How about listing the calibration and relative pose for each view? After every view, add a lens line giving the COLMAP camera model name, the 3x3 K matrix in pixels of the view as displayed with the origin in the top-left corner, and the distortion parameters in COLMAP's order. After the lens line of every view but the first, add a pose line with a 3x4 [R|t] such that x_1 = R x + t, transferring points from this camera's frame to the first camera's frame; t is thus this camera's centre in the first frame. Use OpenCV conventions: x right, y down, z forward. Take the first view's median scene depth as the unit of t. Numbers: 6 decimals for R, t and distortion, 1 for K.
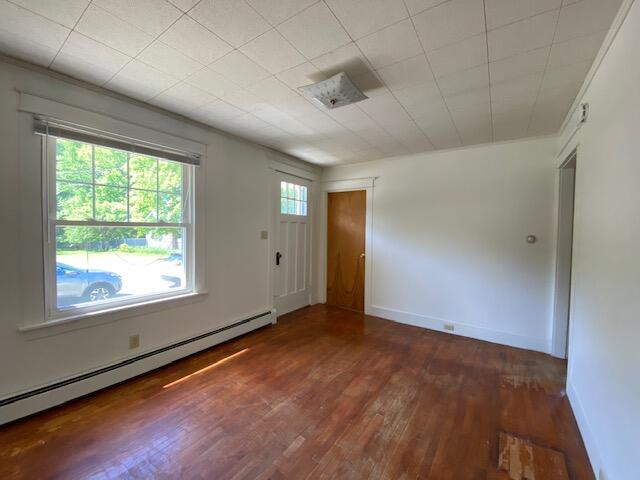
lens RADIAL K [[258.5, 0, 316.7], [0, 258.5, 237.0], [0, 0, 1]] dist [0.030826, -0.023949]
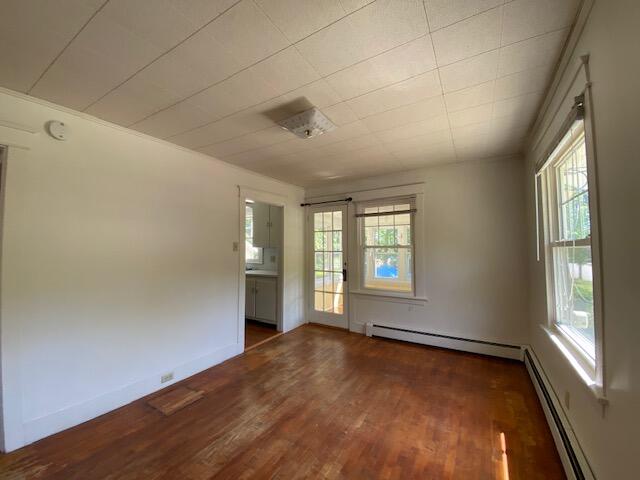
lens RADIAL K [[258.5, 0, 316.7], [0, 258.5, 237.0], [0, 0, 1]] dist [0.030826, -0.023949]
pose [[-0.997736, -0.011288, -0.066299, 0.080423], [-0.009893, 0.999723, -0.021337, -0.046337], [0.066521, -0.020633, -0.997572, 1.735745]]
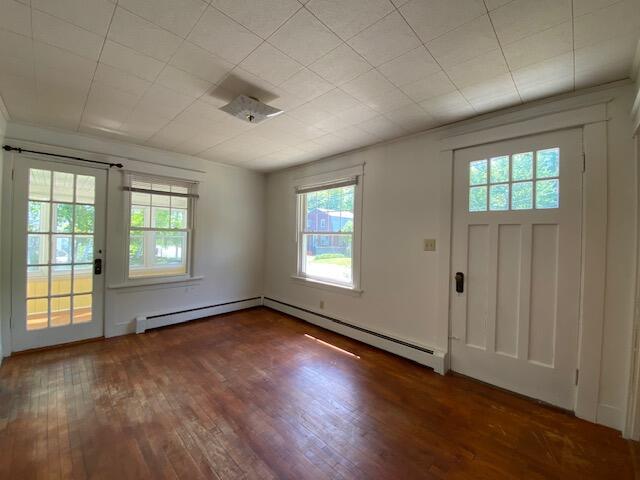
lens RADIAL K [[258.5, 0, 316.7], [0, 258.5, 237.0], [0, 0, 1]] dist [0.030826, -0.023949]
pose [[-0.164631, -0.011491, -0.986288, 0.925616], [-0.048566, 0.998814, -0.003530, -0.017565], [0.985159, 0.047319, -0.164994, 1.236870]]
